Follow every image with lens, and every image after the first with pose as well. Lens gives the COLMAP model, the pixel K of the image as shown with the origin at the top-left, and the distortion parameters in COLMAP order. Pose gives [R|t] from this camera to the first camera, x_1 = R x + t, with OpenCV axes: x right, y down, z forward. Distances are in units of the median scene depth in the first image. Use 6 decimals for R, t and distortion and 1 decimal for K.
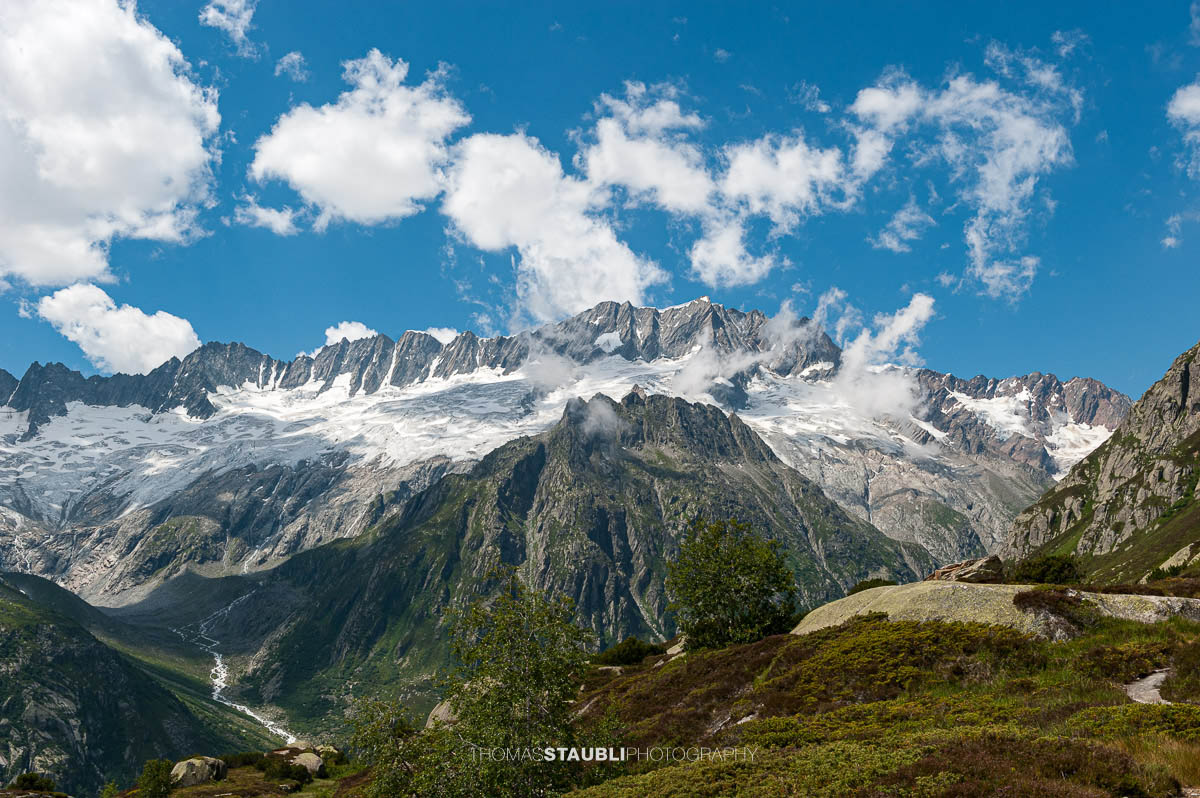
lens RADIAL K [[1201.8, 0, 600.6], [0, 1201.8, 398.1], [0, 0, 1]] dist [-0.011486, 0.008606]
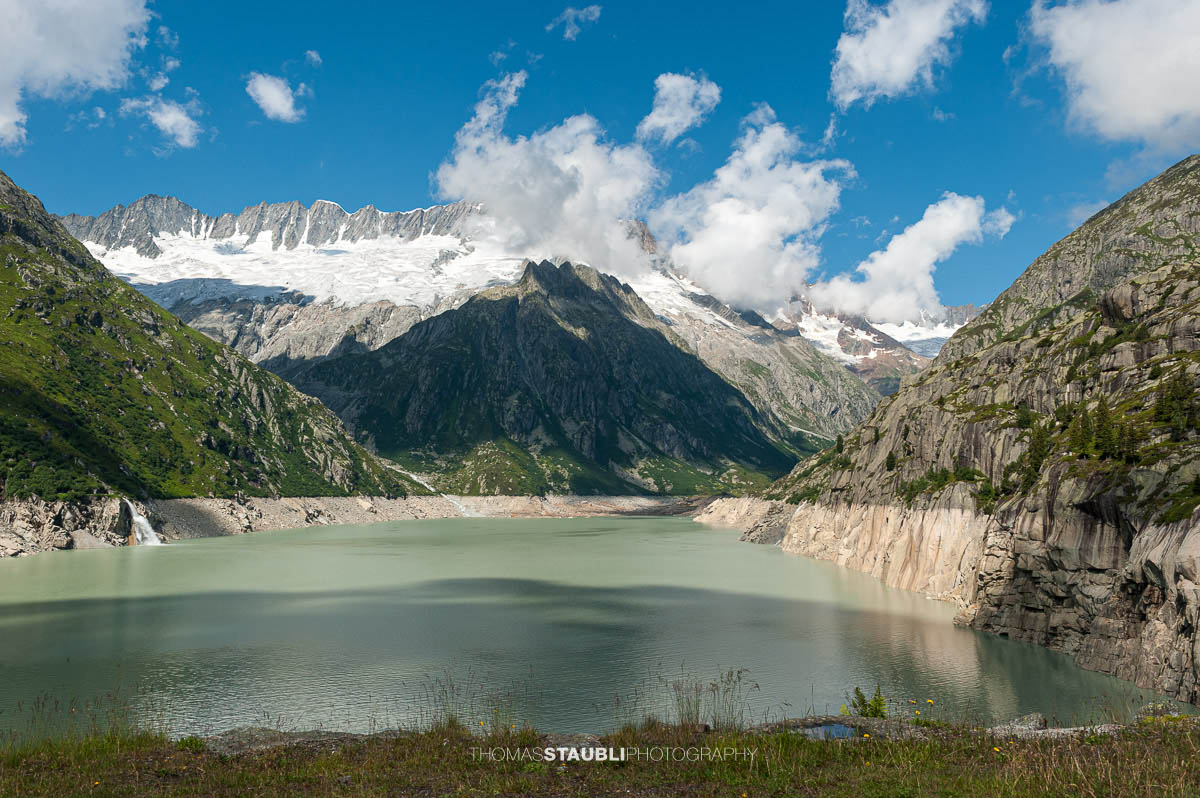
lens RADIAL K [[984.1, 0, 598.6], [0, 984.1, 401.6], [0, 0, 1]] dist [-0.006309, -0.007355]
pose [[0.975032, 0.052394, 0.215797, -0.149278], [-0.078055, 0.990620, 0.112156, 0.021380], [-0.207896, -0.126199, 0.969976, -0.098041]]
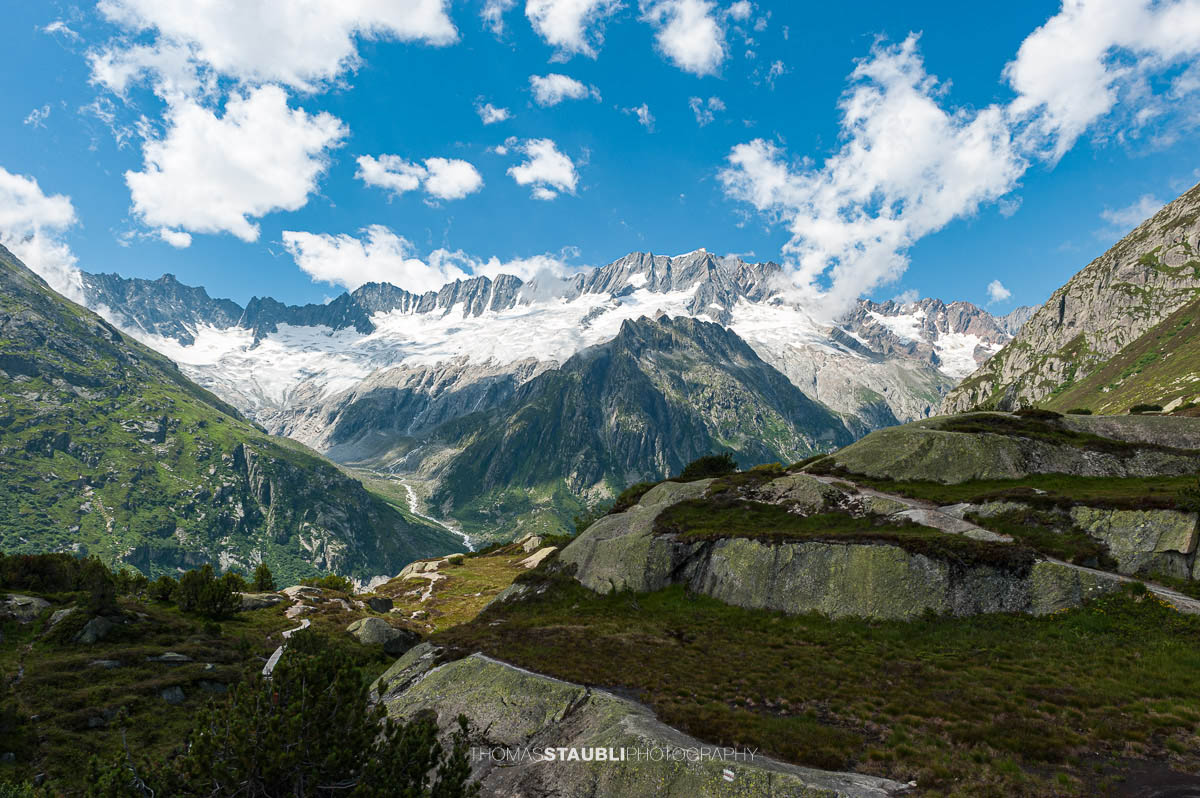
lens RADIAL K [[817.4, 0, 600.4], [0, 817.4, 401.2], [0, 0, 1]] dist [0.007649, -0.005016]
pose [[0.999747, -0.005547, -0.021780, -0.027787], [0.007734, 0.994788, 0.101668, -0.001663], [0.021103, -0.101811, 0.994580, -0.026530]]
